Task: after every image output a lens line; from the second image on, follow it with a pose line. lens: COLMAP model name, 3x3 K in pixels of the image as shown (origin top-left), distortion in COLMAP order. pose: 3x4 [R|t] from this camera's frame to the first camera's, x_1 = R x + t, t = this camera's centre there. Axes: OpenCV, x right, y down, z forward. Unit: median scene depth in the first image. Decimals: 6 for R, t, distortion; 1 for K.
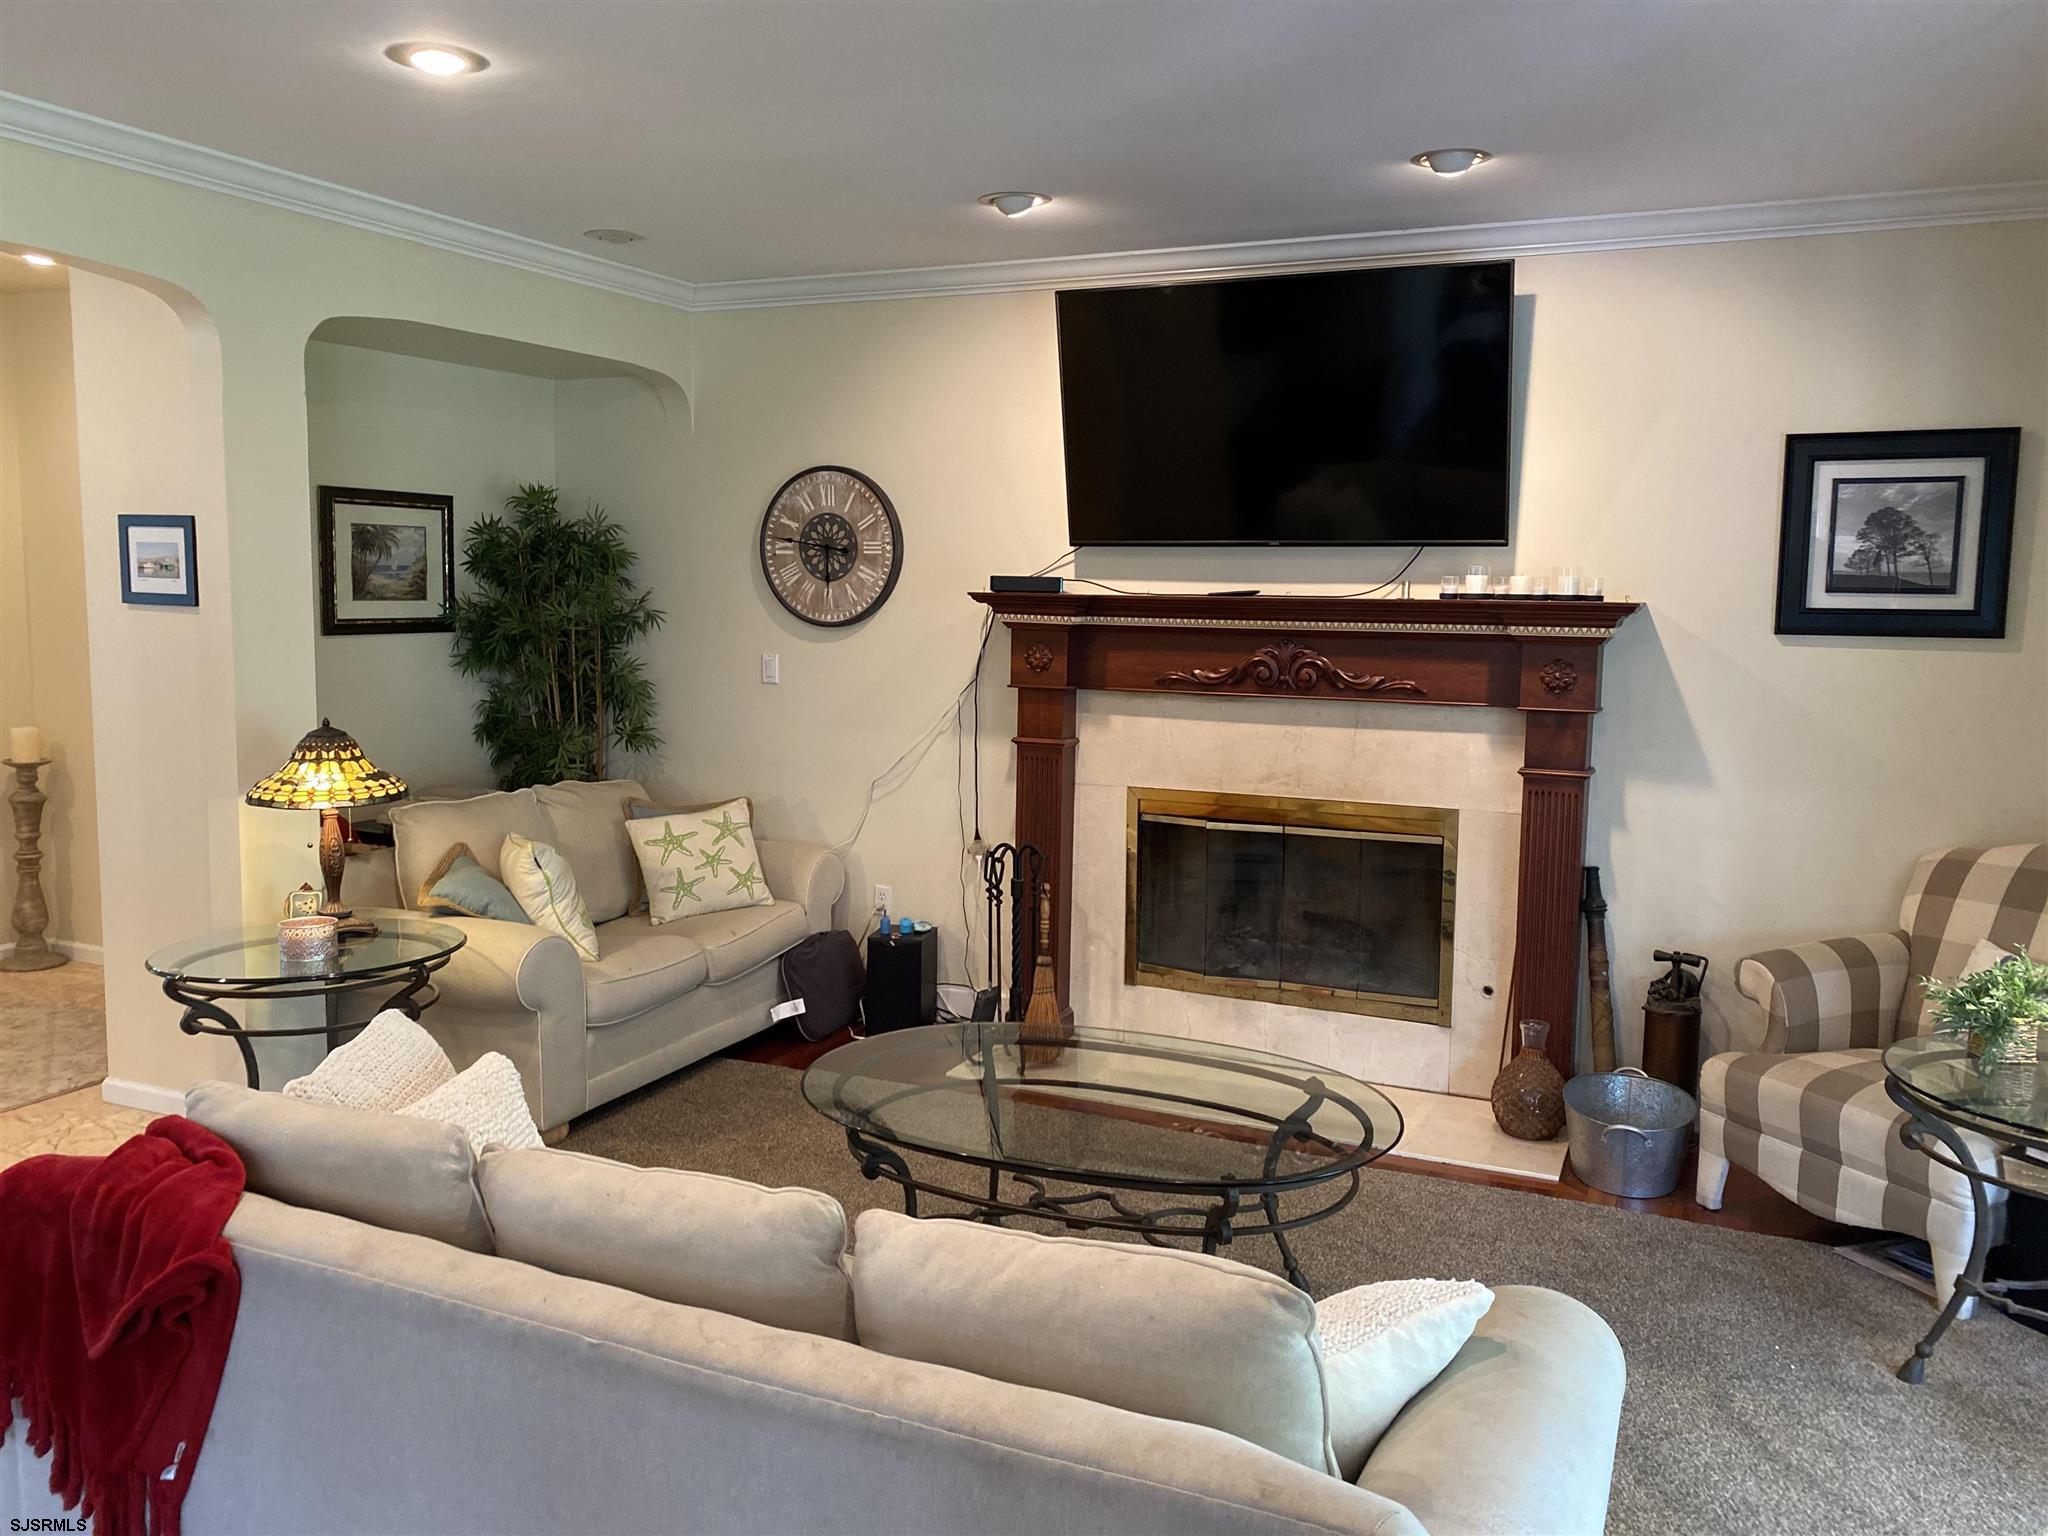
lens RADIAL K [[1572.4, 0, 1000.9], [0, 1572.4, 742.8], [0, 0, 1]] dist [-0.002743, -0.000368]
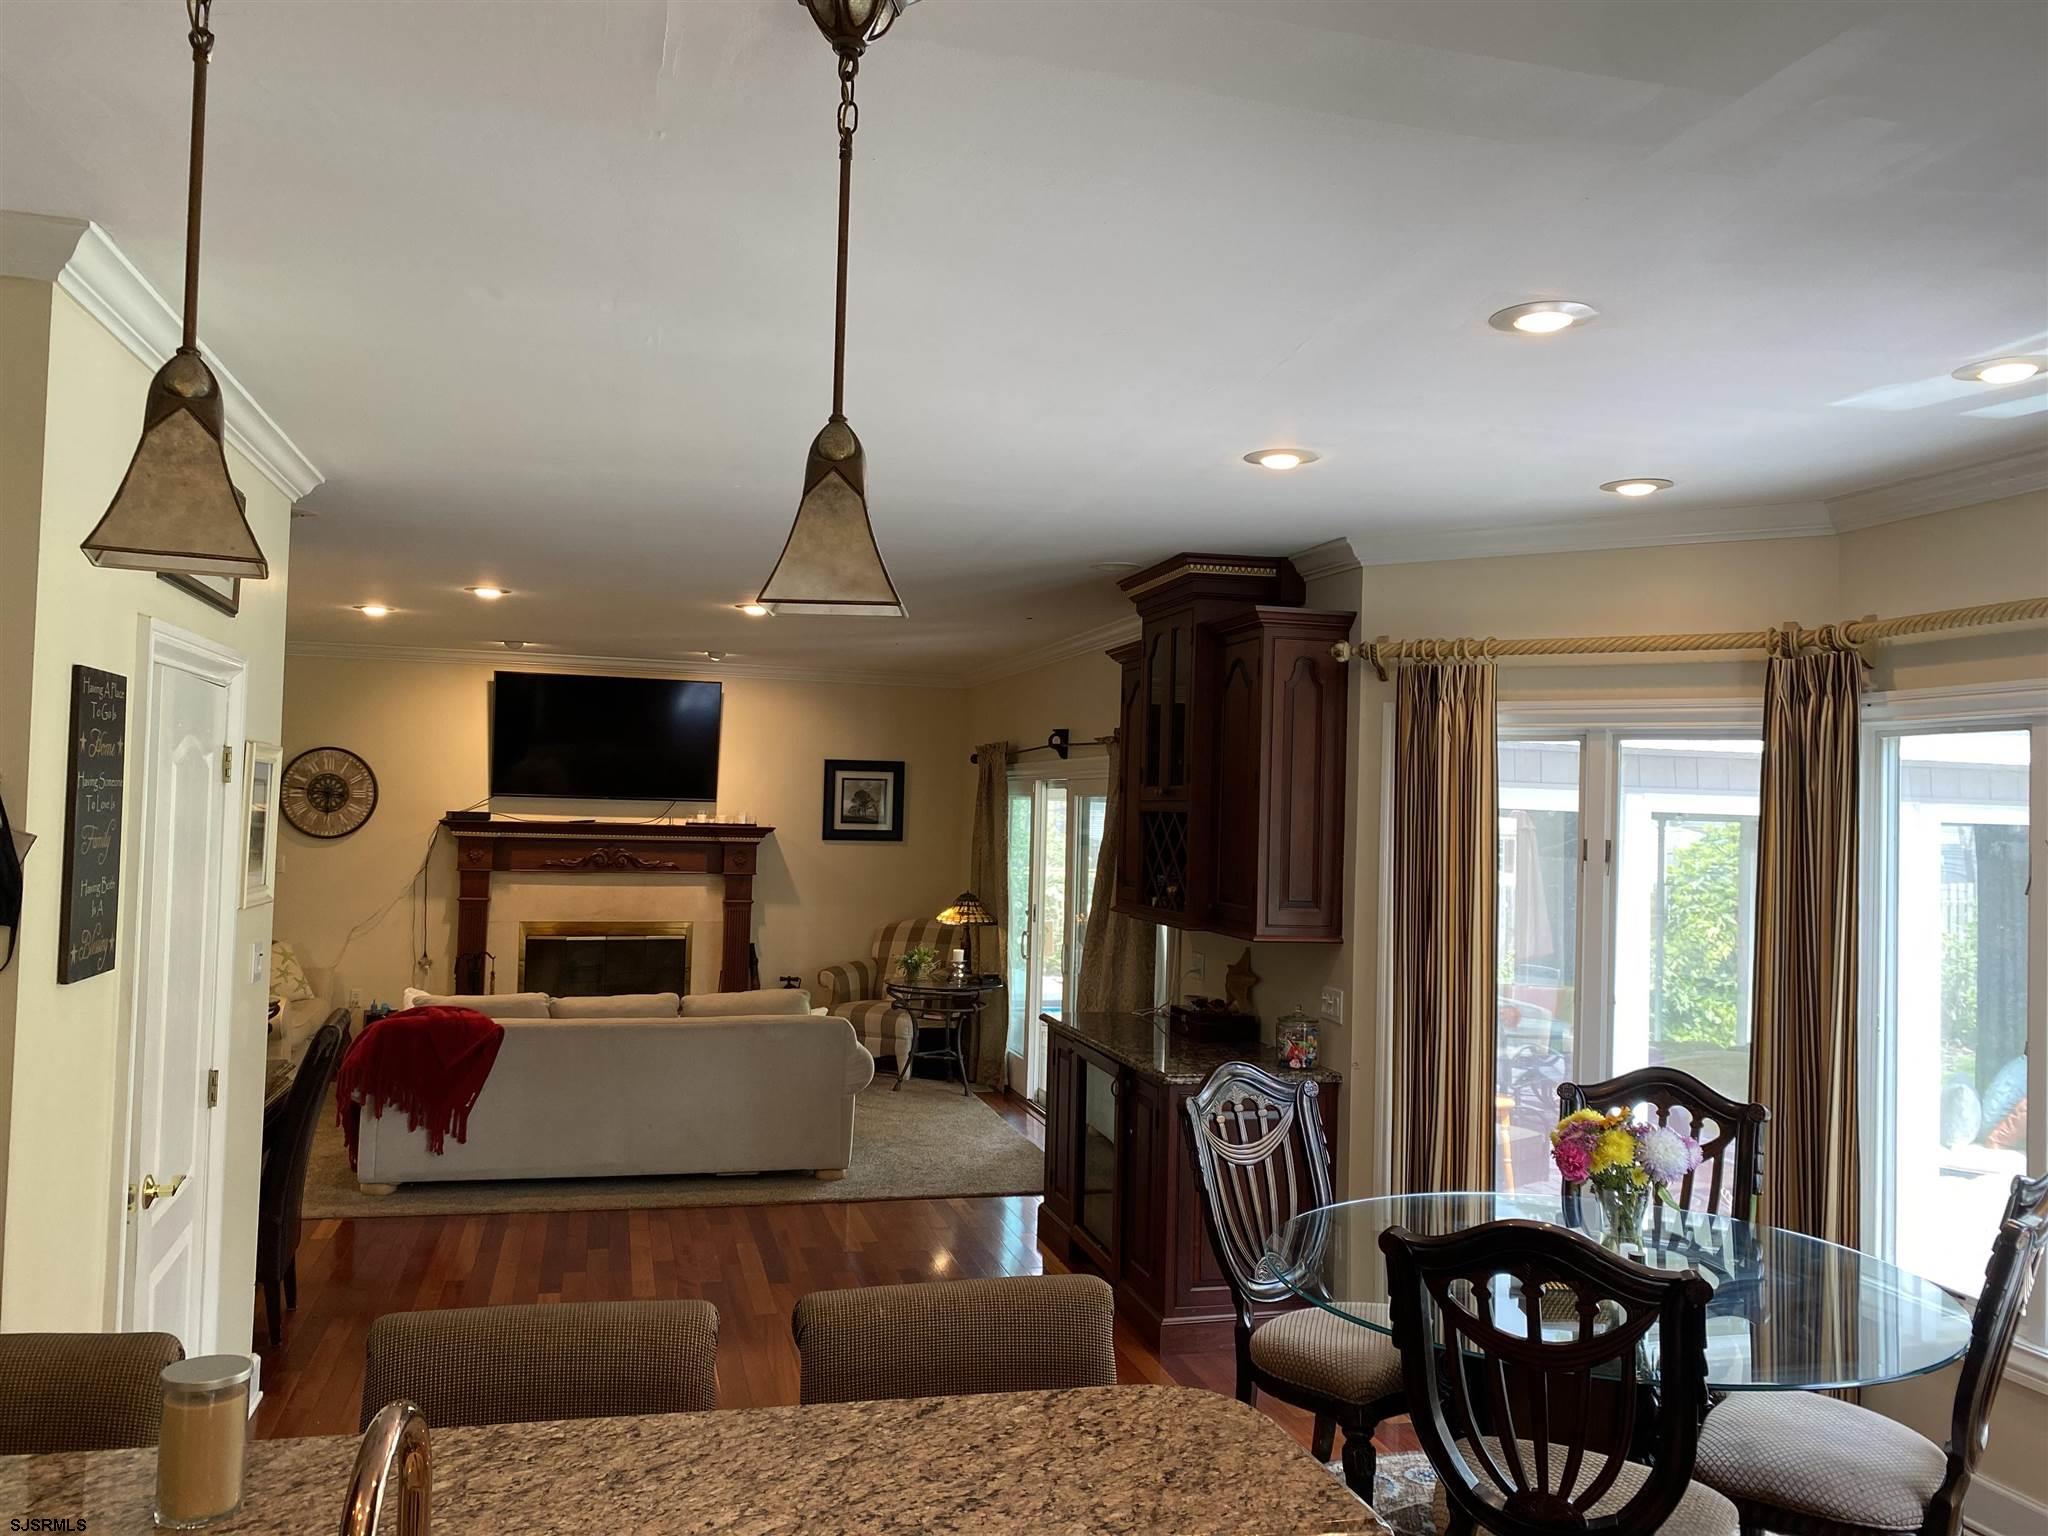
lens RADIAL K [[1572.4, 0, 1023.4], [0, 1572.4, 763.0], [0, 0, 1]] dist [-0.002743, -0.000368]
pose [[0.770417, 0.028236, 0.636915, -0.740270], [0.050903, 0.993105, -0.105600, 0.076554], [-0.635505, 0.113778, 0.763667, -0.963066]]
